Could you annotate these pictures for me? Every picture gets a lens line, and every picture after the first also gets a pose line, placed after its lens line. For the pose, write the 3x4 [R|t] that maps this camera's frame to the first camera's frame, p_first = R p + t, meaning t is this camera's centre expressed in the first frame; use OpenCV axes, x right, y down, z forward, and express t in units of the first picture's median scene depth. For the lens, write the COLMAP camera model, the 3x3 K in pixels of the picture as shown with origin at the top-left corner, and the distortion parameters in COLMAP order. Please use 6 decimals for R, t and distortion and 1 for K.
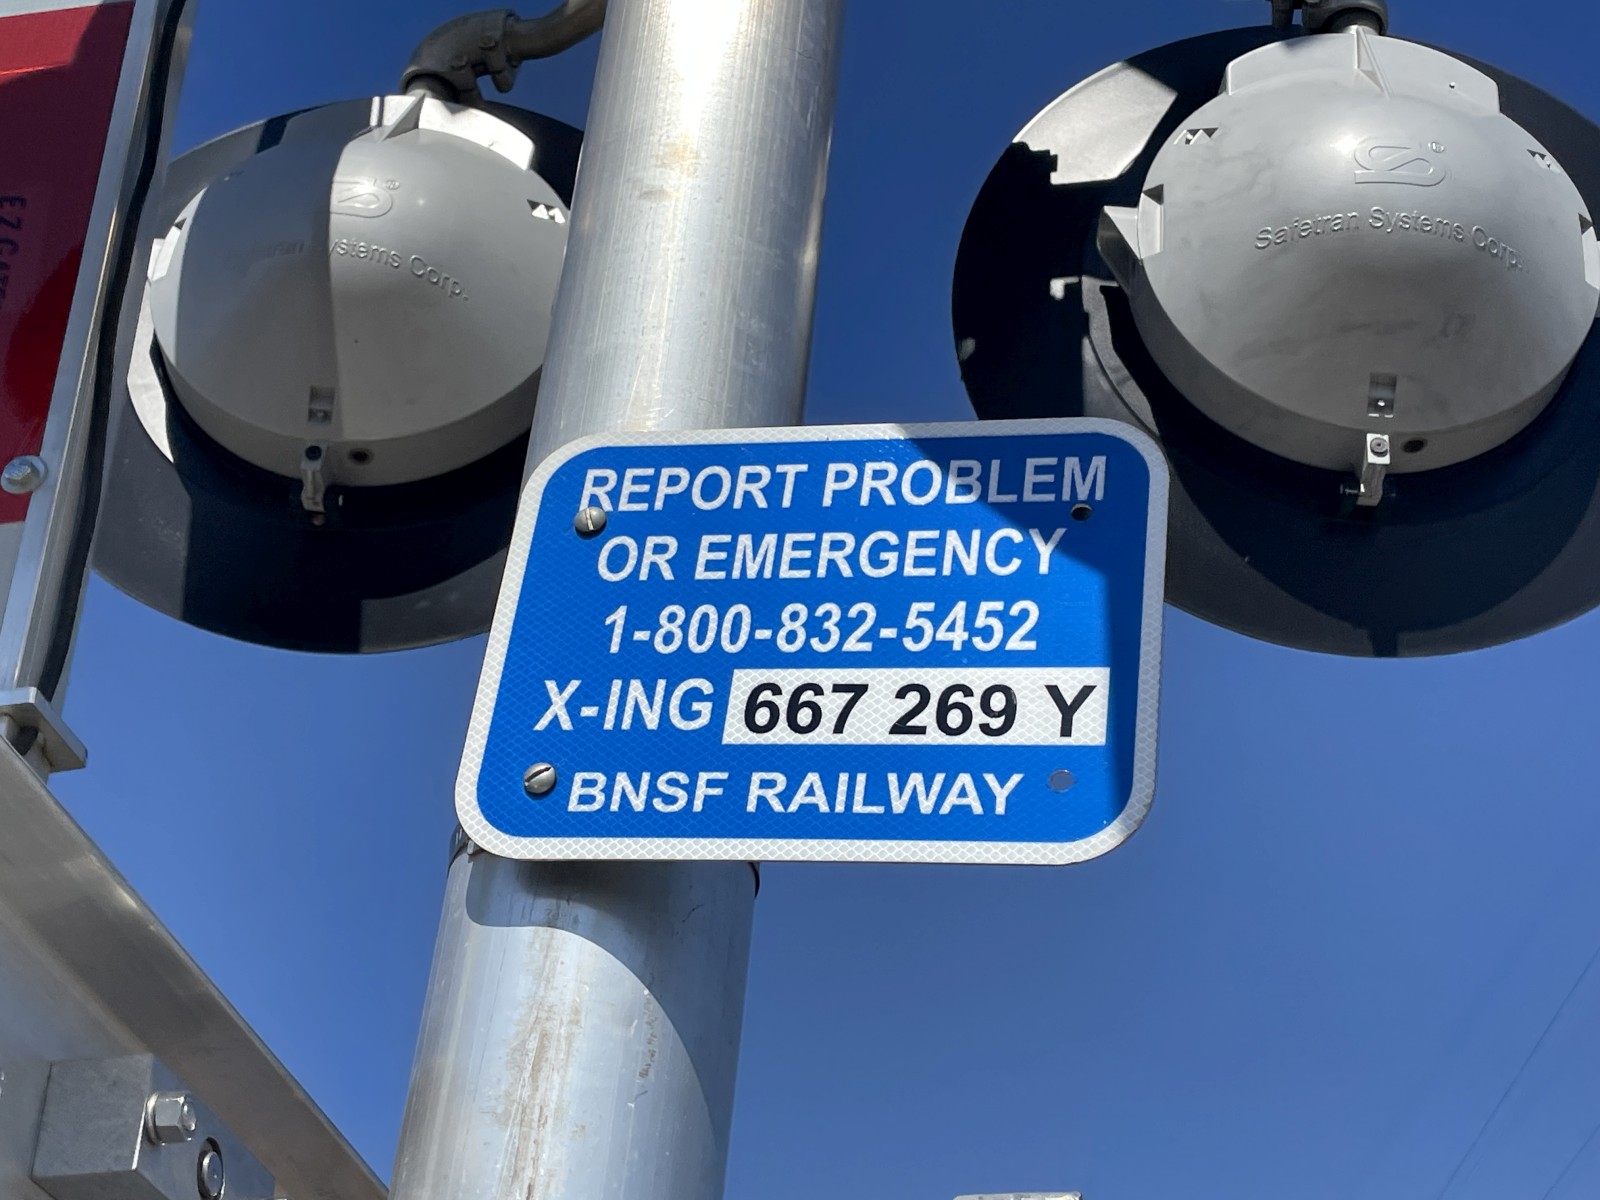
lens RADIAL K [[2291.8, 0, 808.3], [0, 2291.8, 604.2], [0, 0, 1]] dist [0.076020, 0.000000]
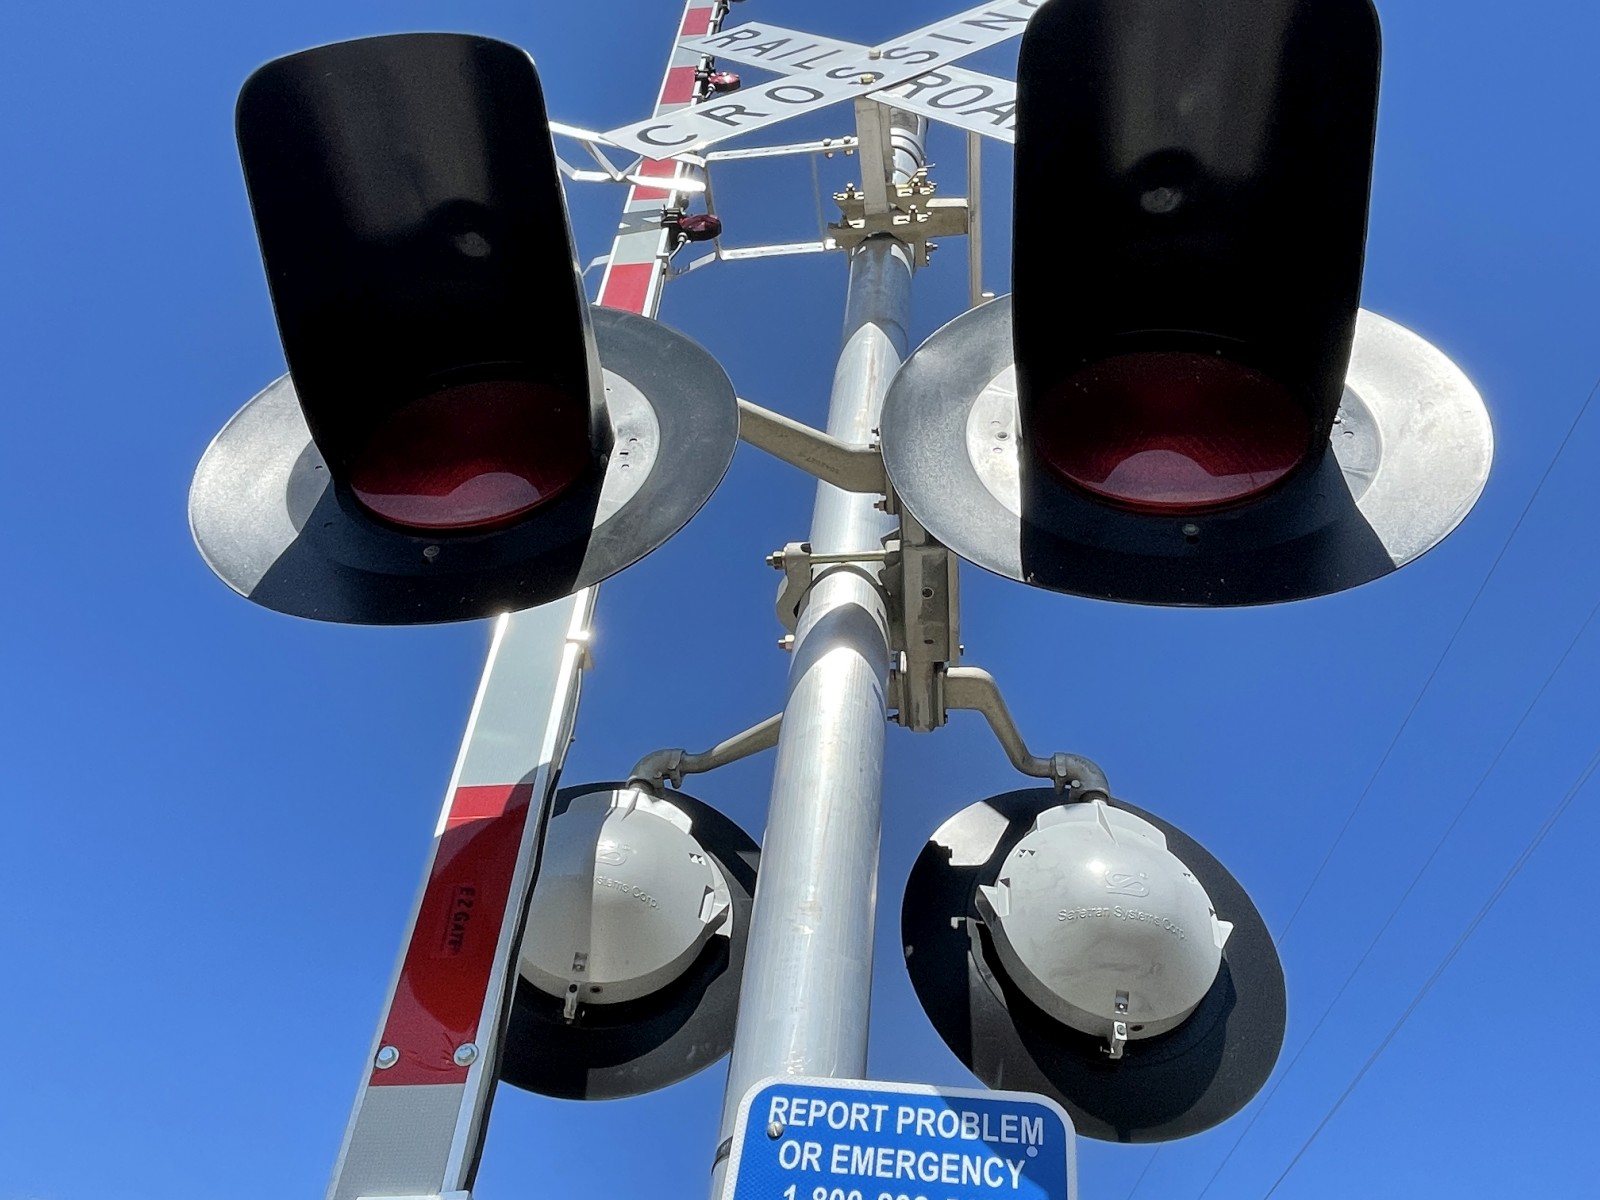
lens RADIAL K [[1168.6, 0, 795.8], [0, 1168.6, 597.1], [0, 0, 1]] dist [-0.006679, 0.005213]
pose [[0.996257, 0.077172, 0.038932, -0.133143], [-0.063218, 0.957715, -0.280687, -0.169342], [-0.058947, 0.277176, 0.959009, -0.066037]]
